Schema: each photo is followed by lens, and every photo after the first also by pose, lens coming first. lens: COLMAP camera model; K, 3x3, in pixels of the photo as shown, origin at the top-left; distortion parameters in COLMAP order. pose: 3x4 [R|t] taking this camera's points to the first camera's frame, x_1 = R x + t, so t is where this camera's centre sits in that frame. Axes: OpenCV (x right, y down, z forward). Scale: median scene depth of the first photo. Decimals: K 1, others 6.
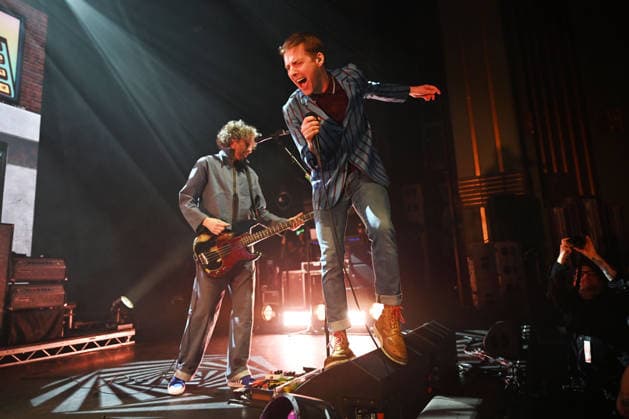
lens RADIAL K [[425.6, 0, 318.2], [0, 425.6, 196.9], [0, 0, 1]] dist [0.016190, -0.002104]
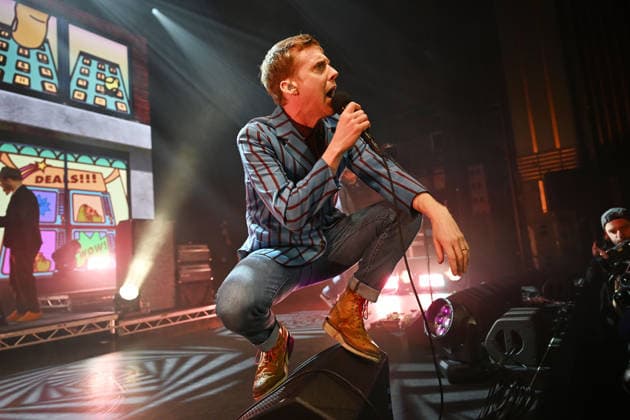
lens RADIAL K [[451.3, 0, 314.0], [0, 451.3, 203.5], [0, 0, 1]] dist [0.019886, 0.020252]
pose [[0.993038, -0.057565, -0.102774, -0.083929], [0.065631, 0.994876, 0.076905, -0.046392], [0.097820, -0.083114, 0.991727, -0.238163]]
